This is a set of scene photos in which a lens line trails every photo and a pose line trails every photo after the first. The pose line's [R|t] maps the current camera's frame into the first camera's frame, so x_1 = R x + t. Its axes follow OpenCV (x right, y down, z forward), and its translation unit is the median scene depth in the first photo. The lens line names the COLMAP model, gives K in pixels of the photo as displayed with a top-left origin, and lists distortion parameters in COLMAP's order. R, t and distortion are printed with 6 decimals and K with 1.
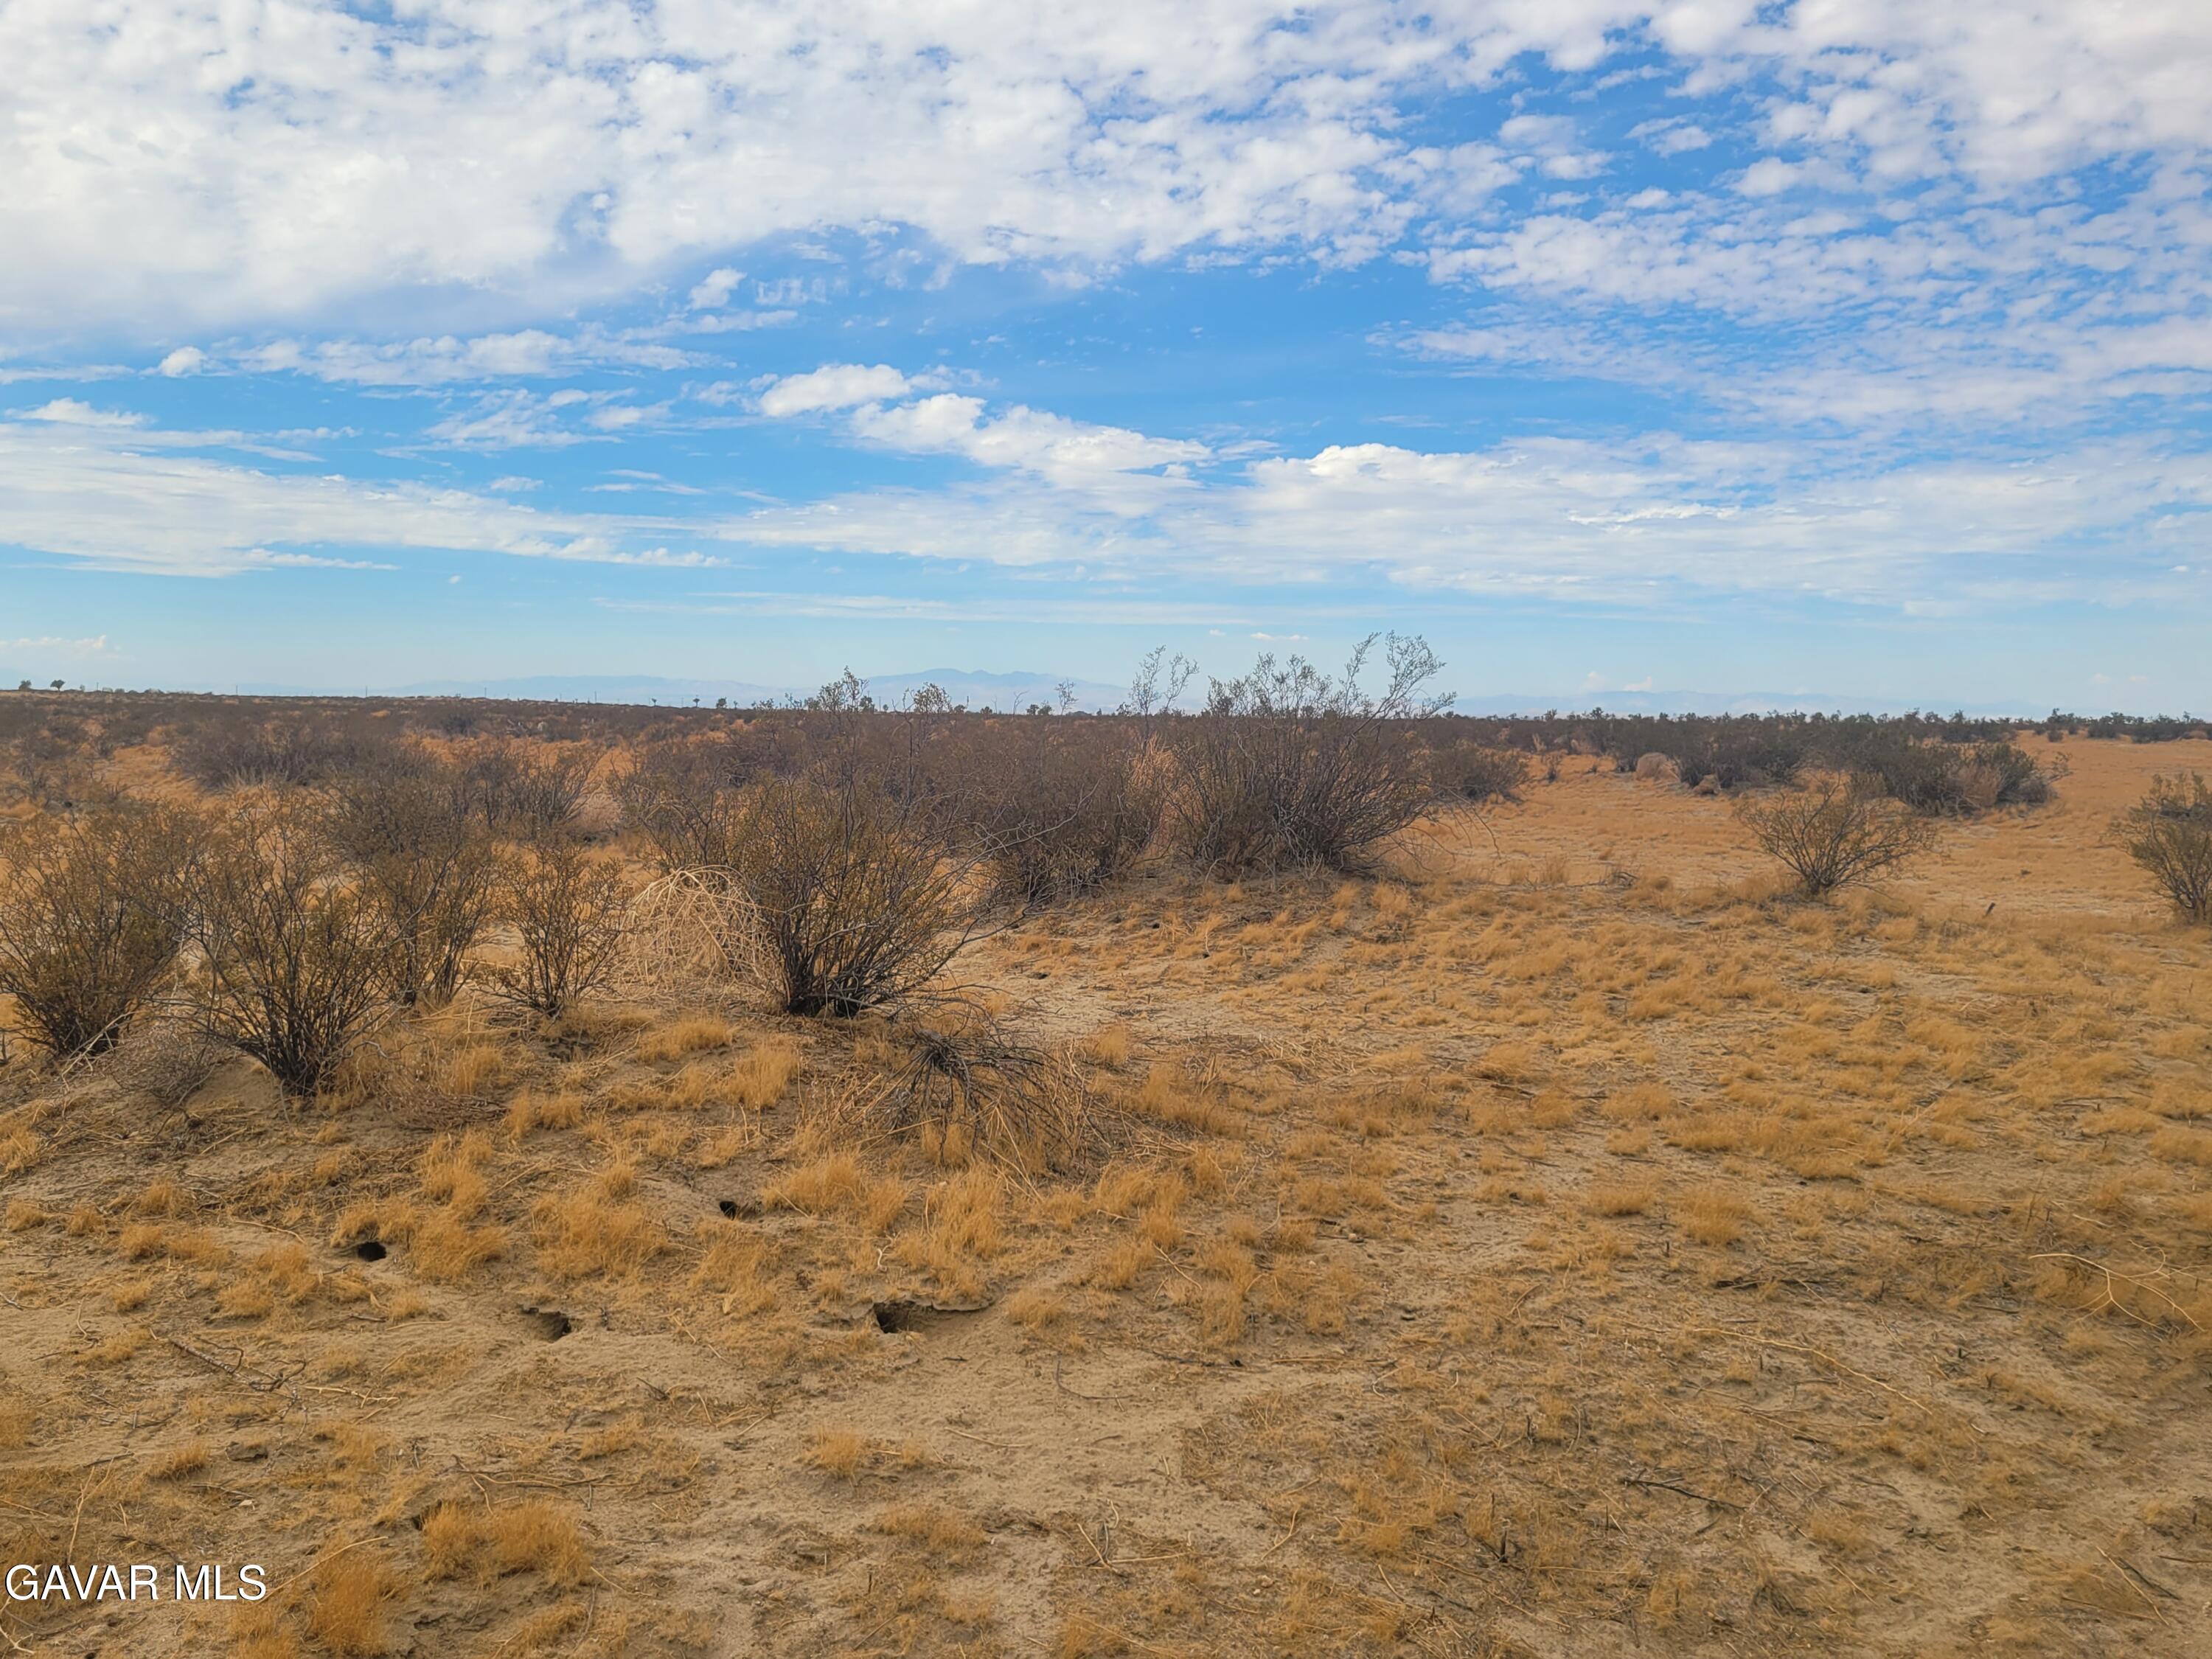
lens RADIAL K [[1911.8, 0, 1111.8], [0, 1911.8, 719.6], [0, 0, 1]] dist [0.043516, -0.023860]
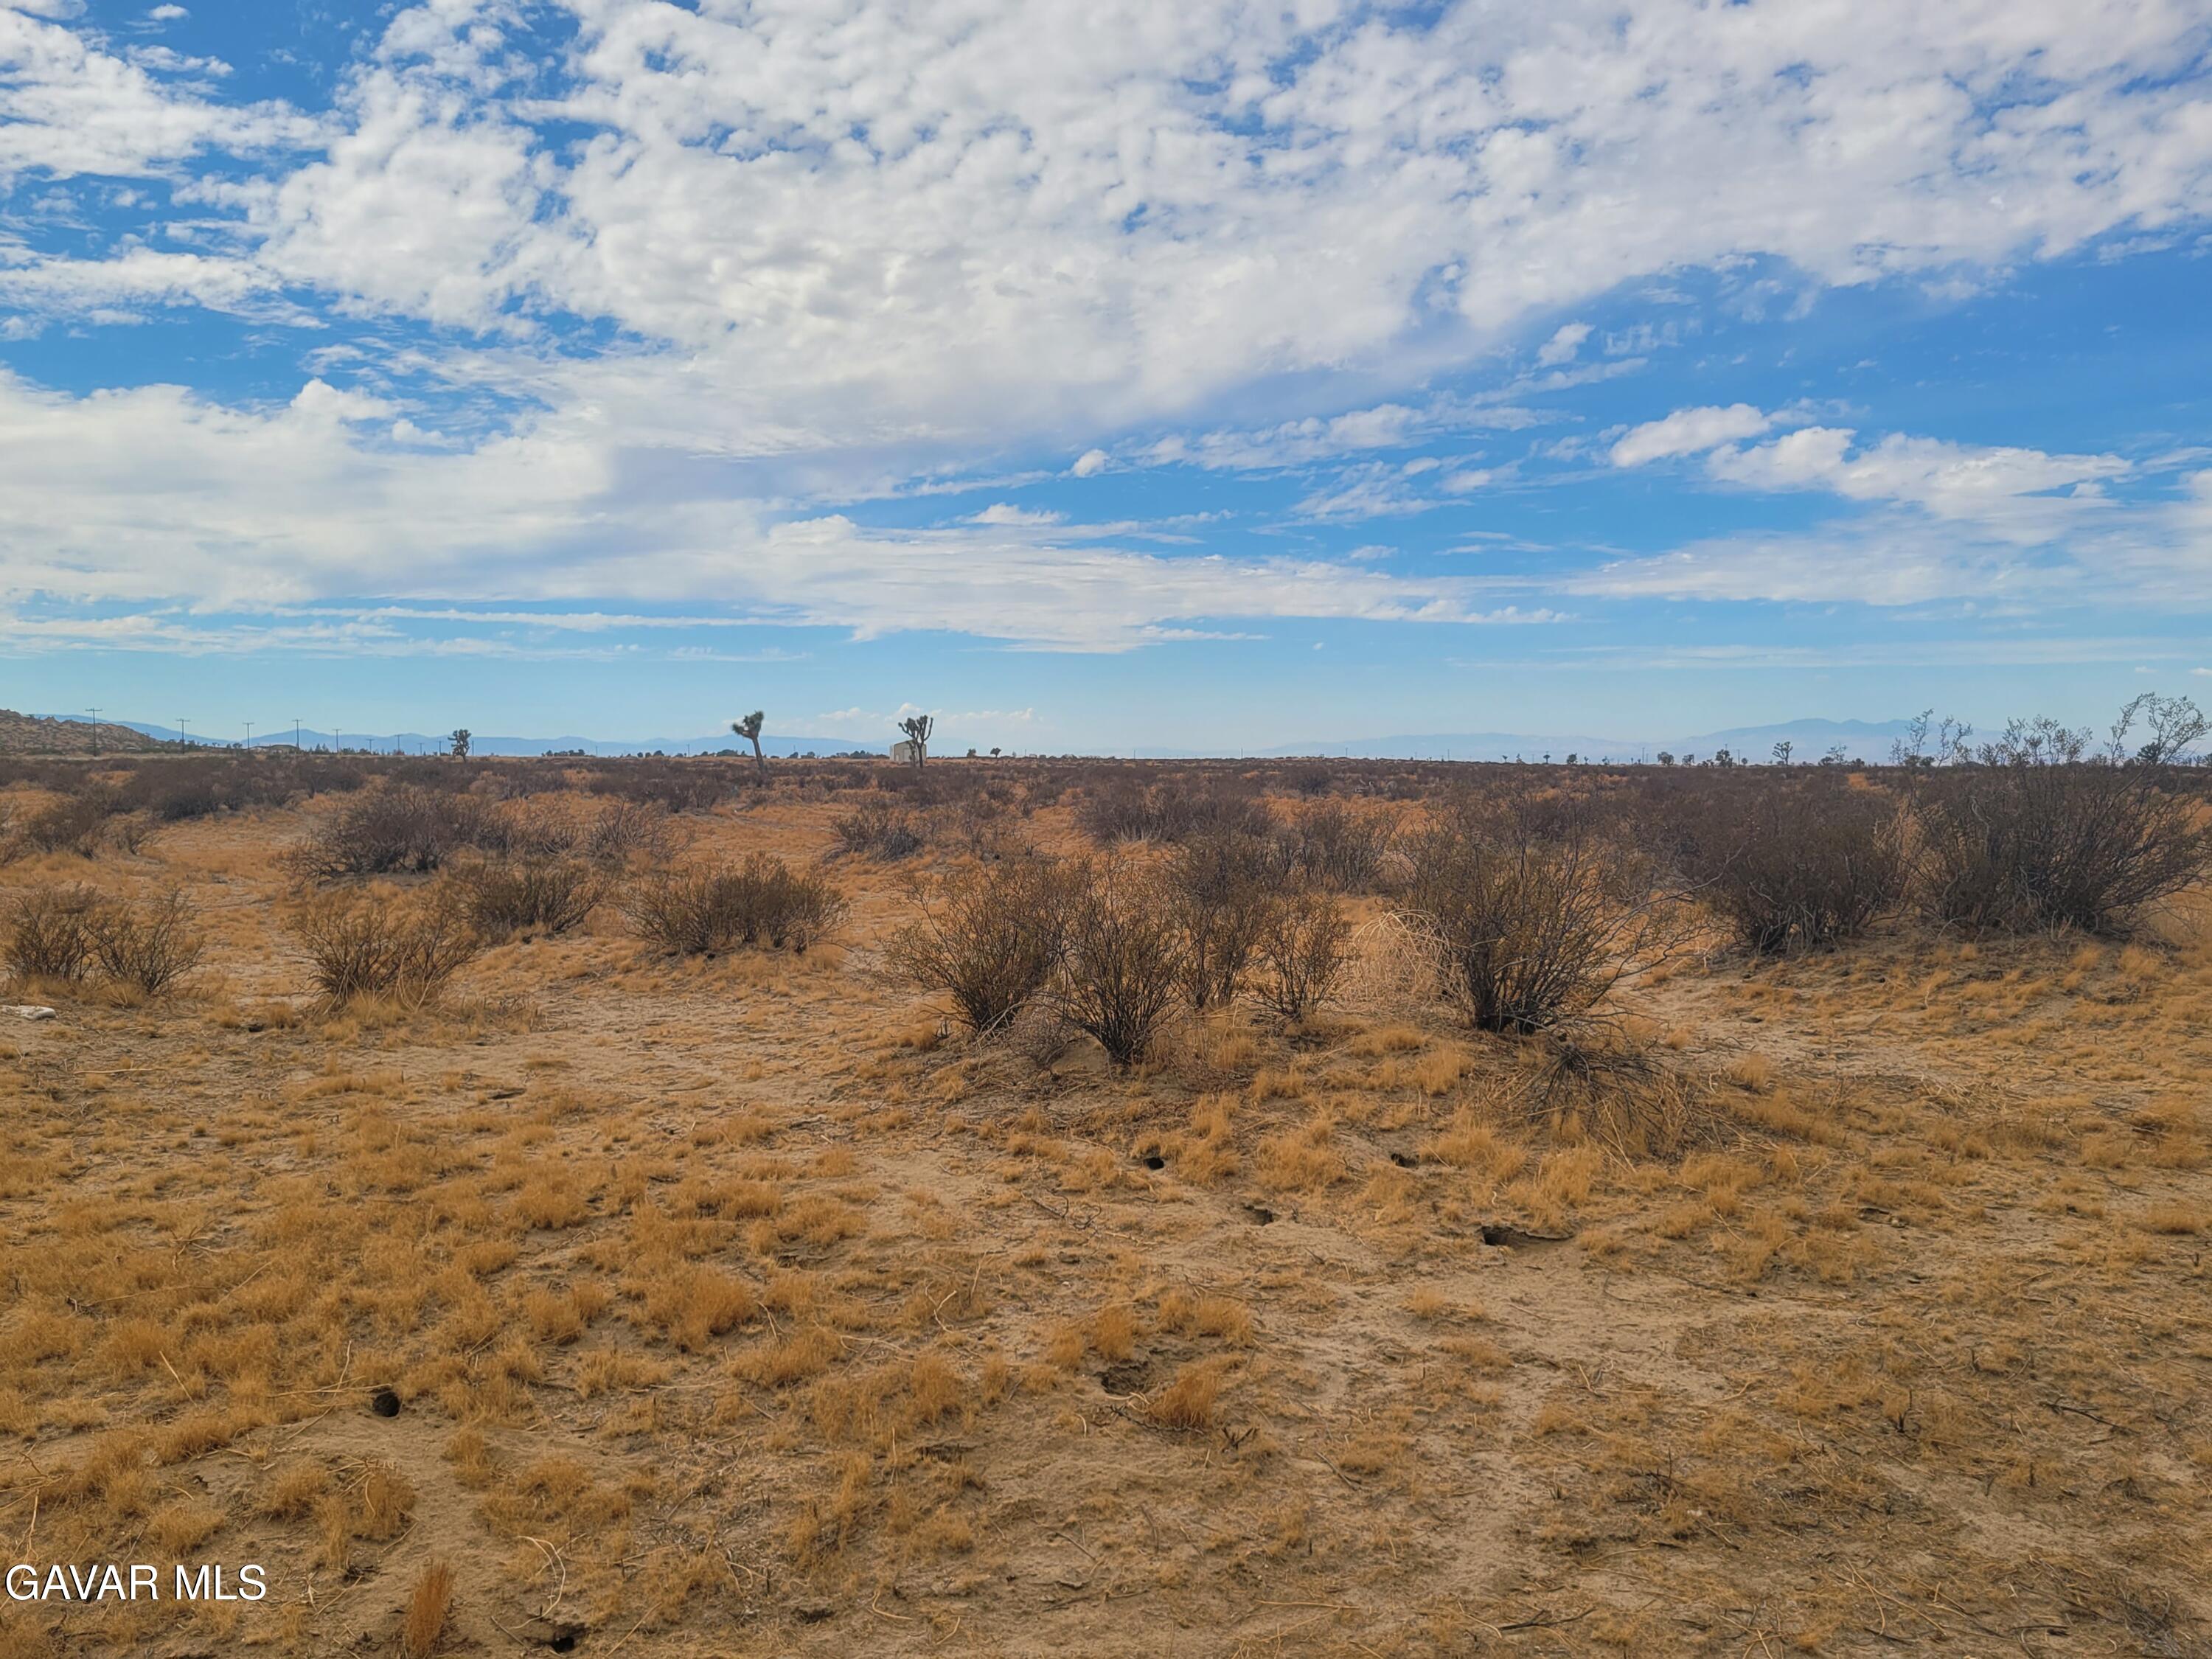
lens RADIAL K [[1911.8, 0, 1111.8], [0, 1911.8, 719.6], [0, 0, 1]] dist [0.043516, -0.023860]
pose [[0.904892, -0.024153, -0.424955, 0.103461], [0.011860, 0.999432, -0.031550, -0.008855], [0.425476, 0.023509, 0.904664, -0.166751]]
